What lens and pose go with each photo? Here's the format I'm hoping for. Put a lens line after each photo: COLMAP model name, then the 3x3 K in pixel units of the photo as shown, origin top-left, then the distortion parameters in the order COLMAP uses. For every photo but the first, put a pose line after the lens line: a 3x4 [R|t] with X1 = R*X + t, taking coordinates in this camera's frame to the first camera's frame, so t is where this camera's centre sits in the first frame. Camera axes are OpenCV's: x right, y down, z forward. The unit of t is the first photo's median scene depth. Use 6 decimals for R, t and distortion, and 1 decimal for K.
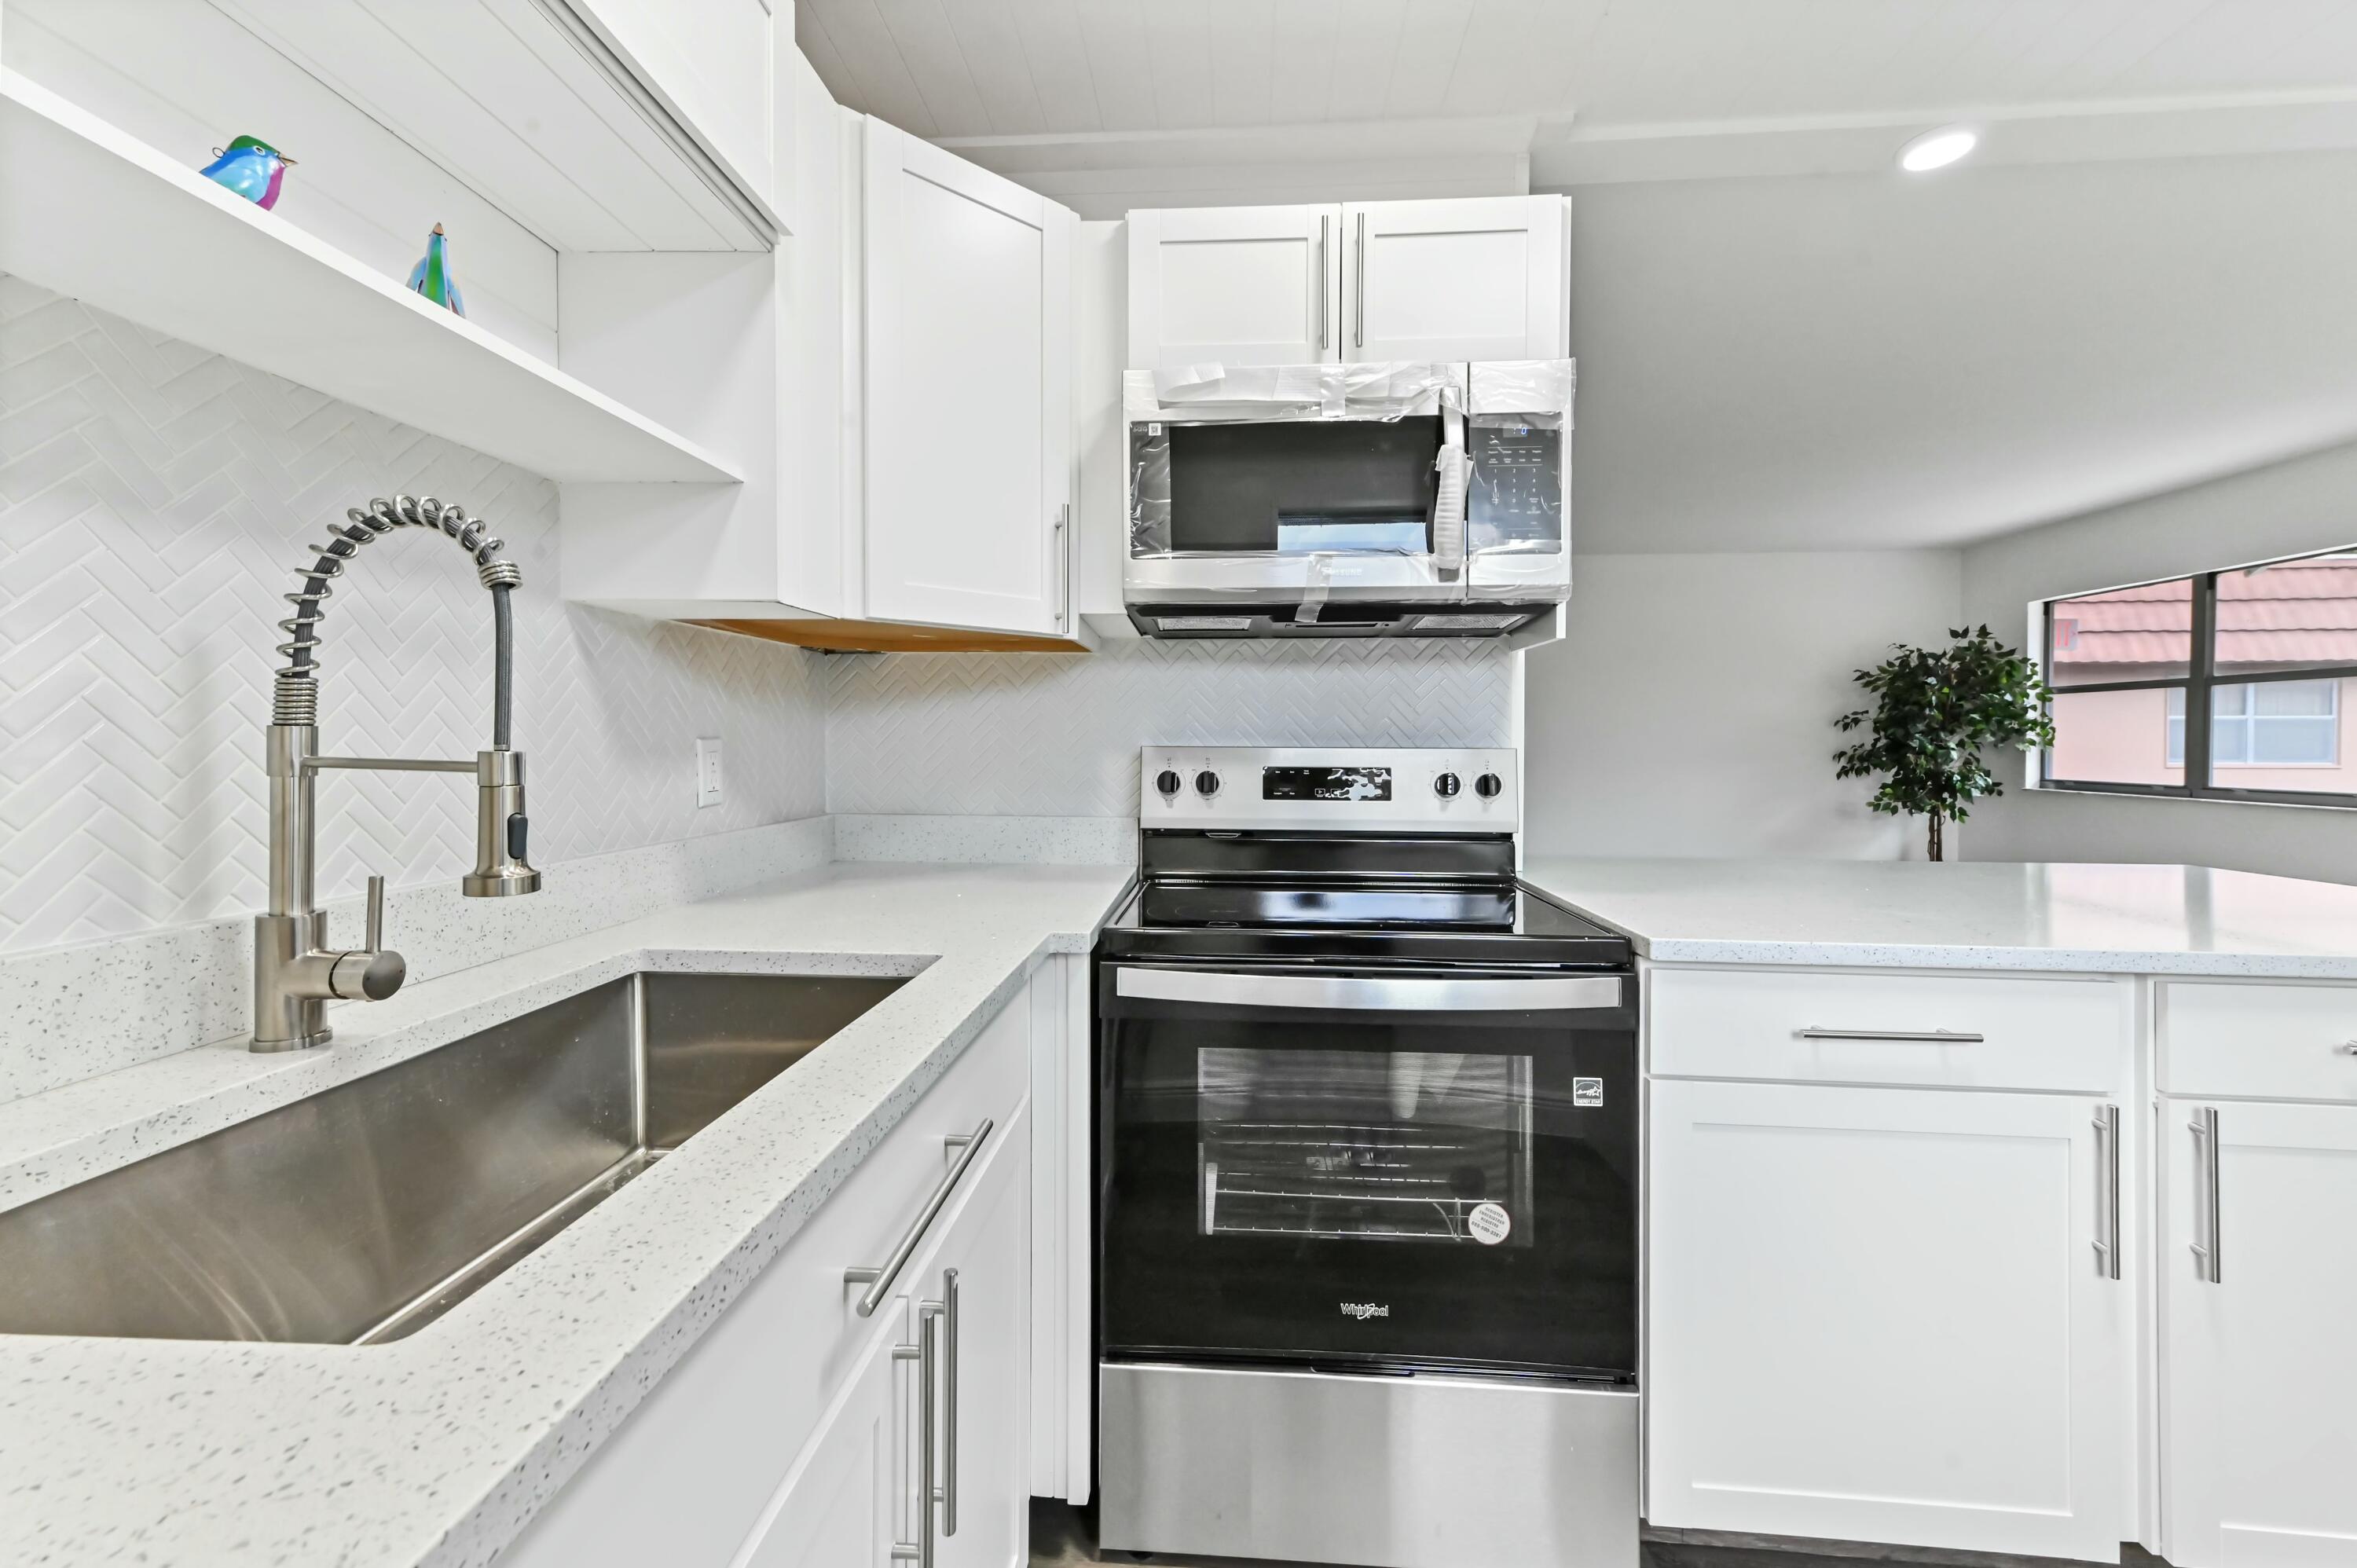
lens RADIAL K [[933.5, 0, 1182.3], [0, 933.5, 750.3], [0, 0, 1]] dist [0.014832, 0.000068]
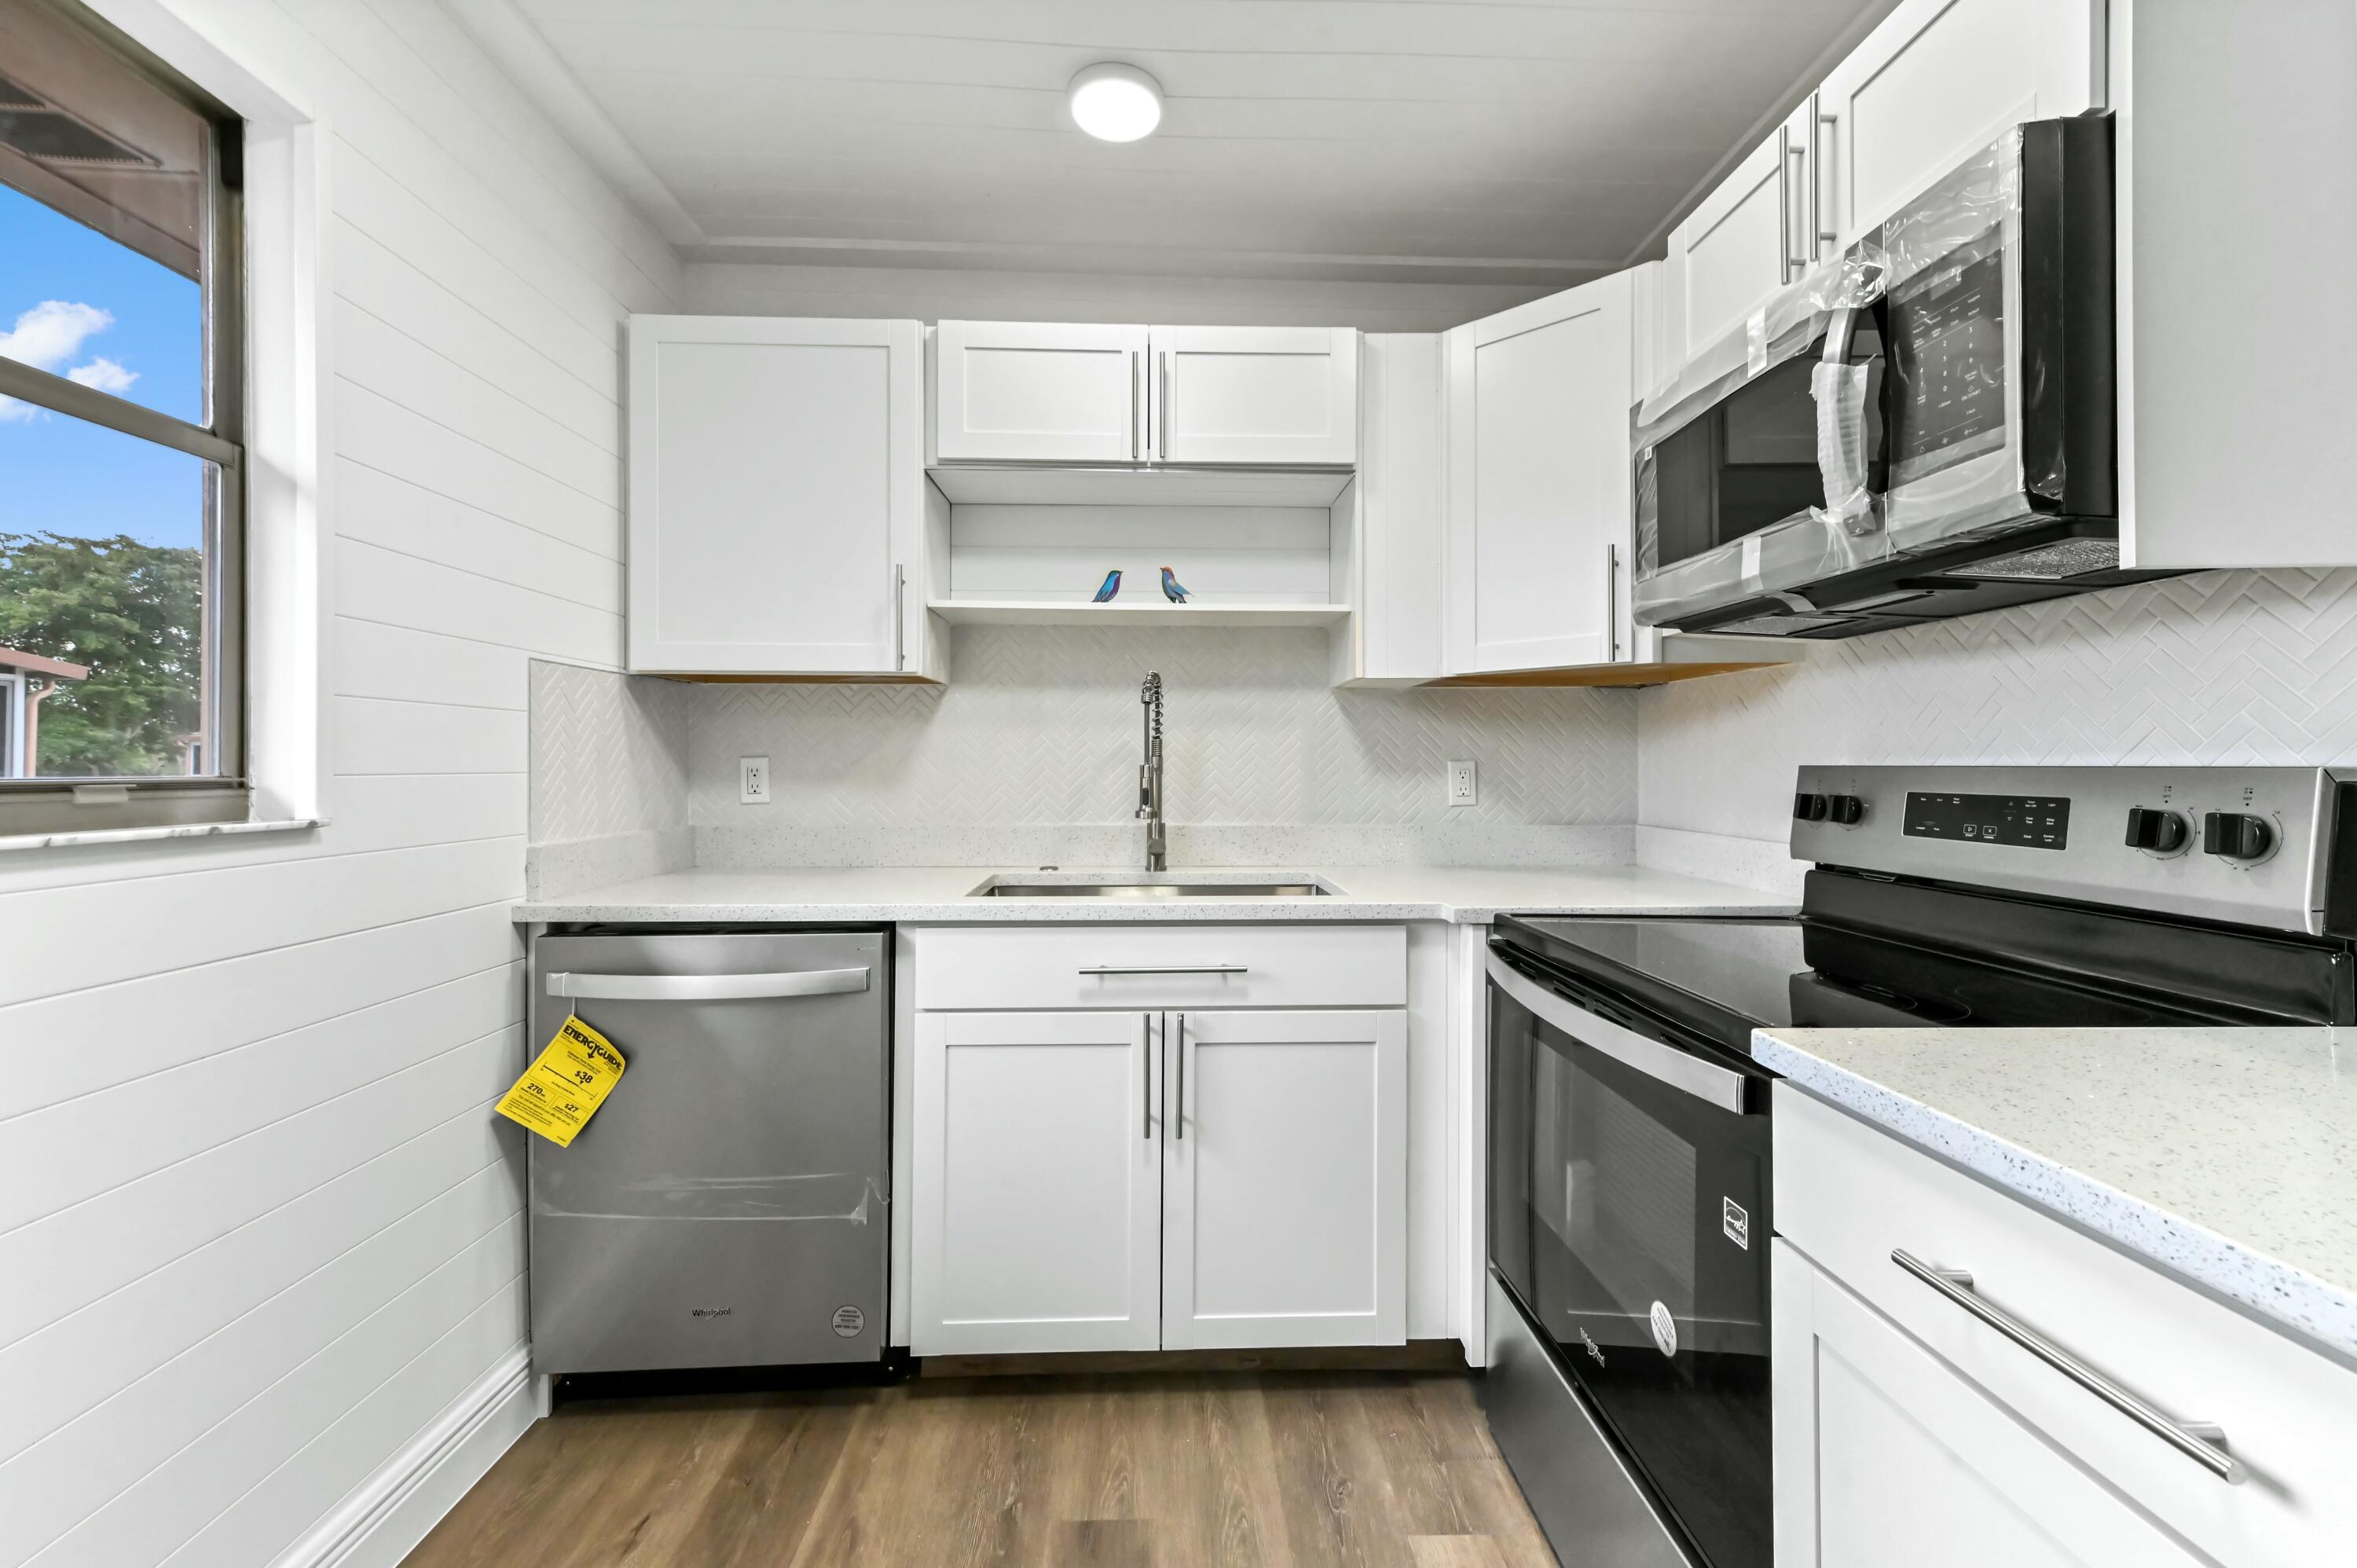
lens RADIAL K [[933.5, 0, 1167.4], [0, 933.5, 744.5], [0, 0, 1]] dist [0.014832, 0.000068]
pose [[0.099445, -0.024851, -0.994733, 0.258092], [-0.010310, 0.999609, -0.026003, 0.001739], [0.994990, 0.012842, 0.099150, 0.106299]]
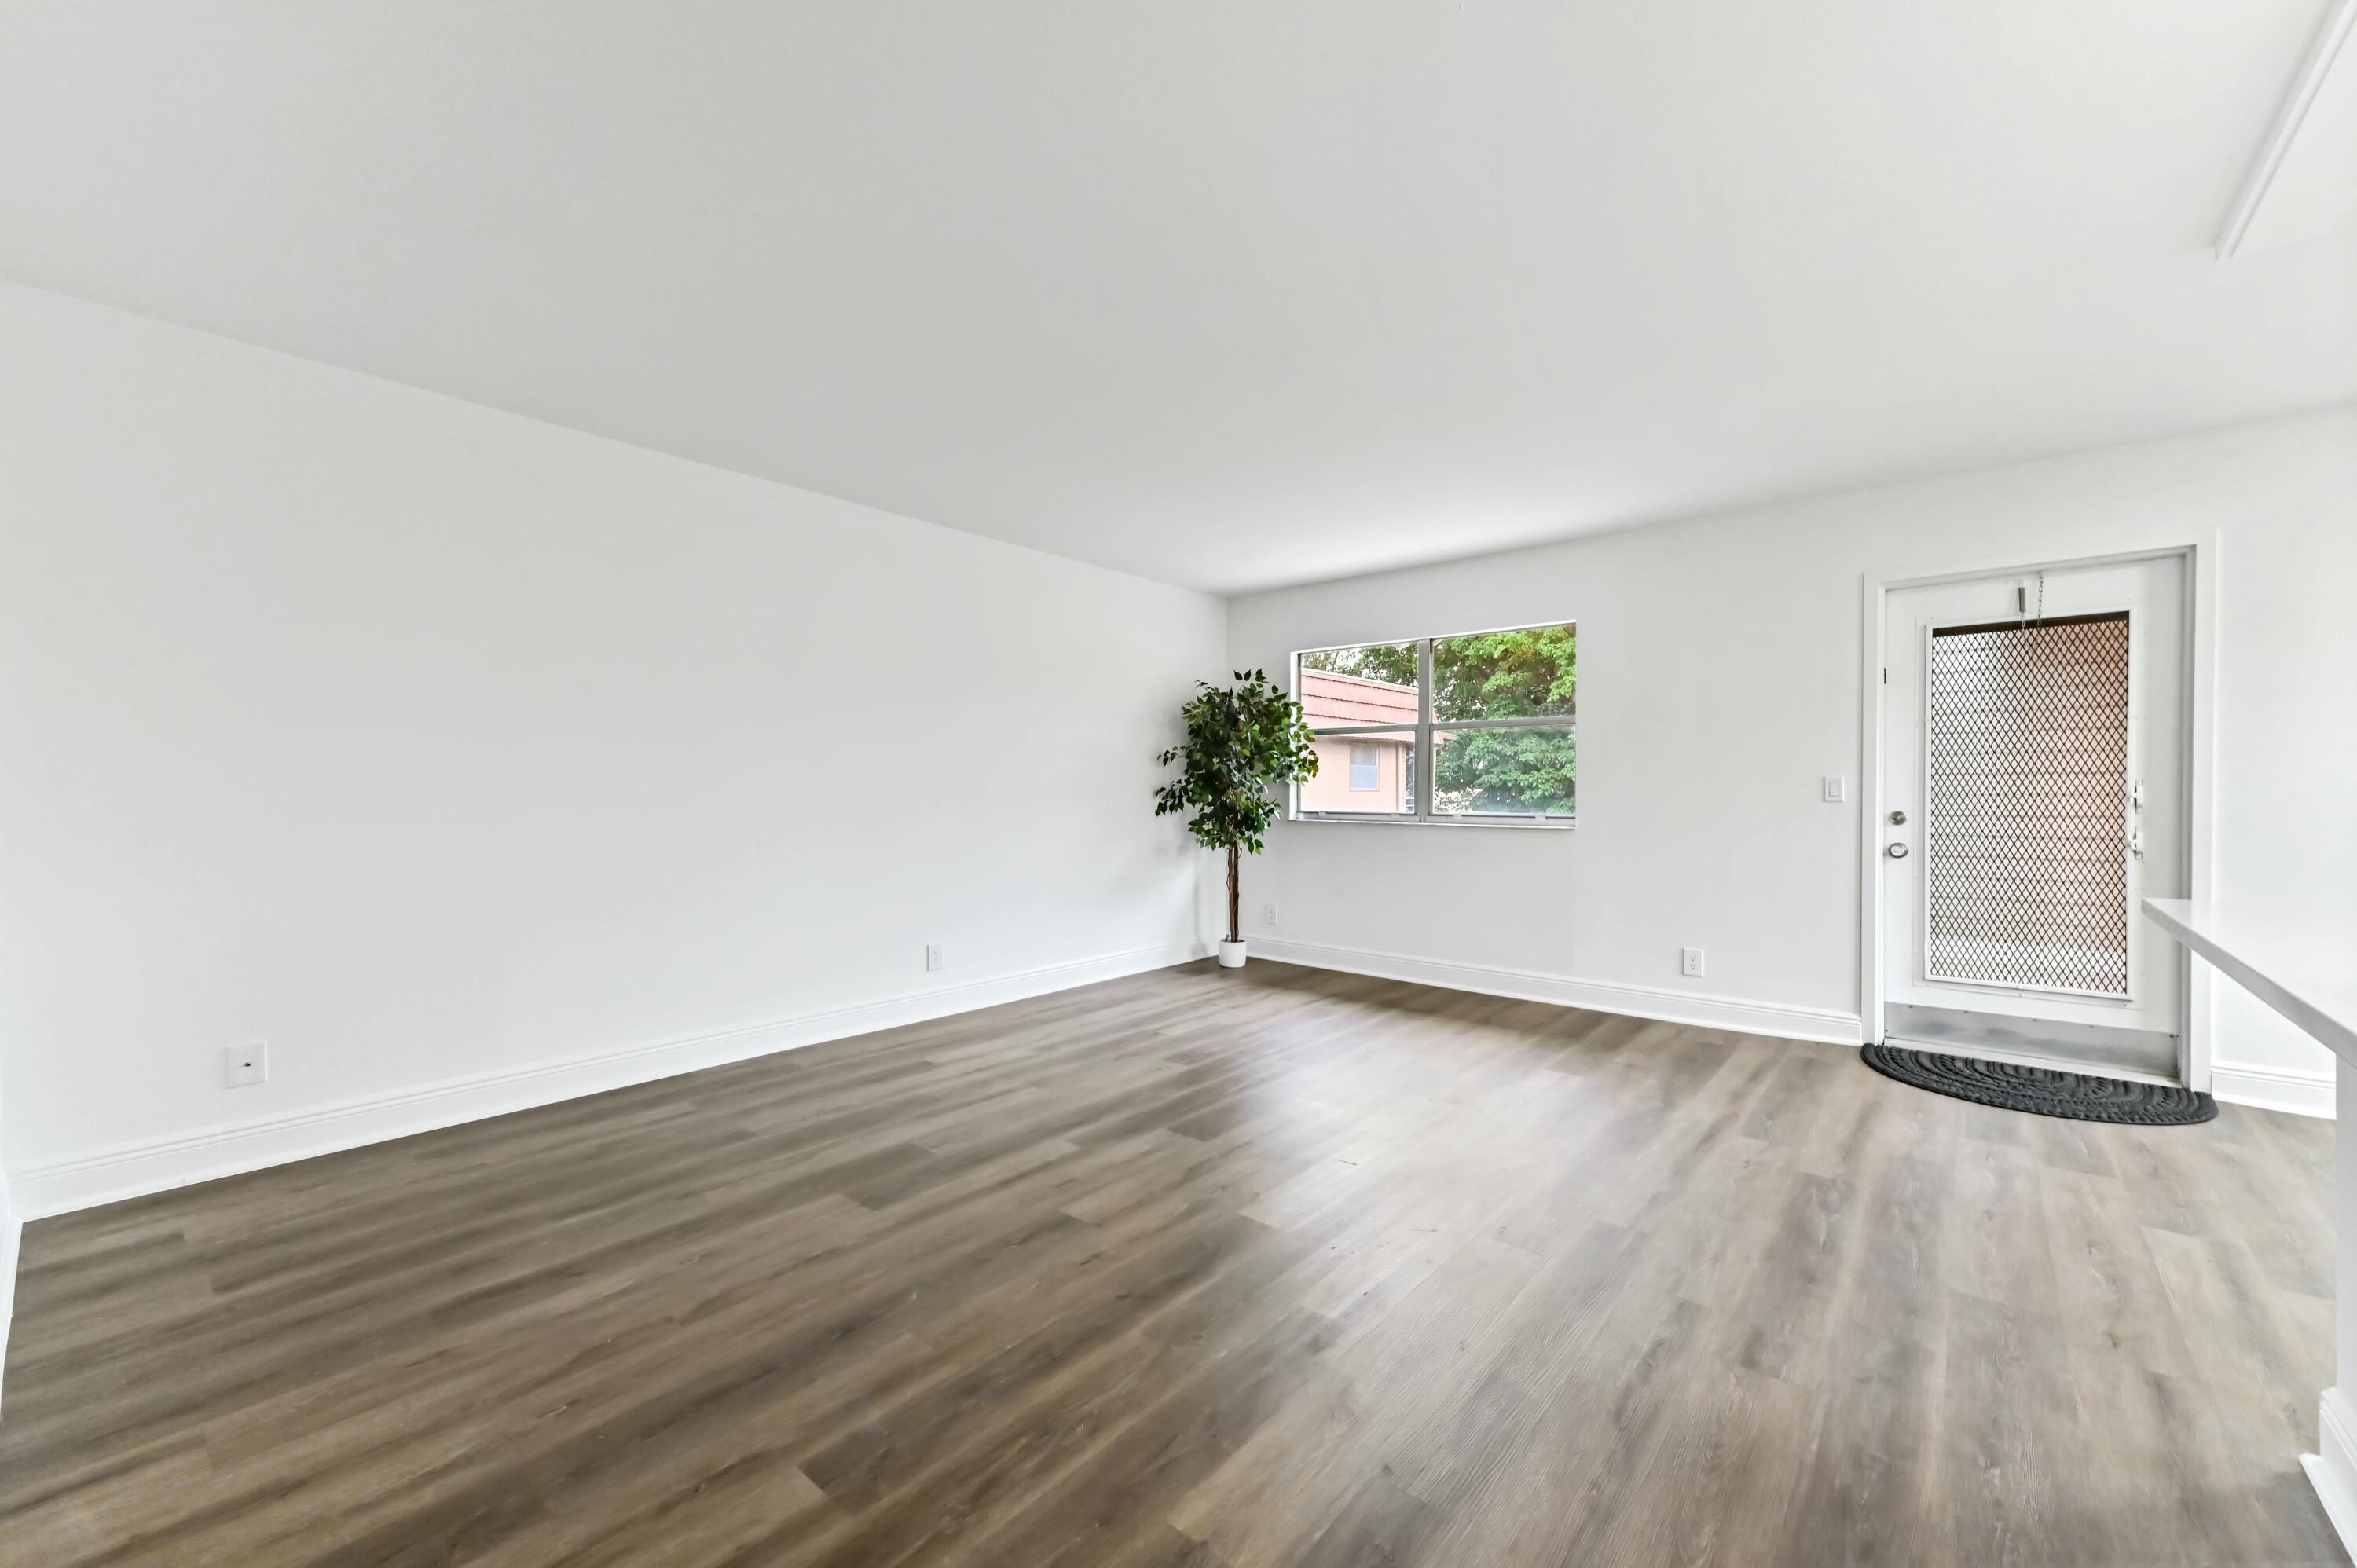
lens RADIAL K [[933.5, 0, 1161.3], [0, 933.5, 792.8], [0, 0, 1]] dist [0.014832, 0.000068]
pose [[0.600493, -0.007266, 0.799597, -0.072339], [0.009384, 0.999954, 0.002040, 0.005045], [-0.799575, 0.006278, 0.600534, 0.452007]]
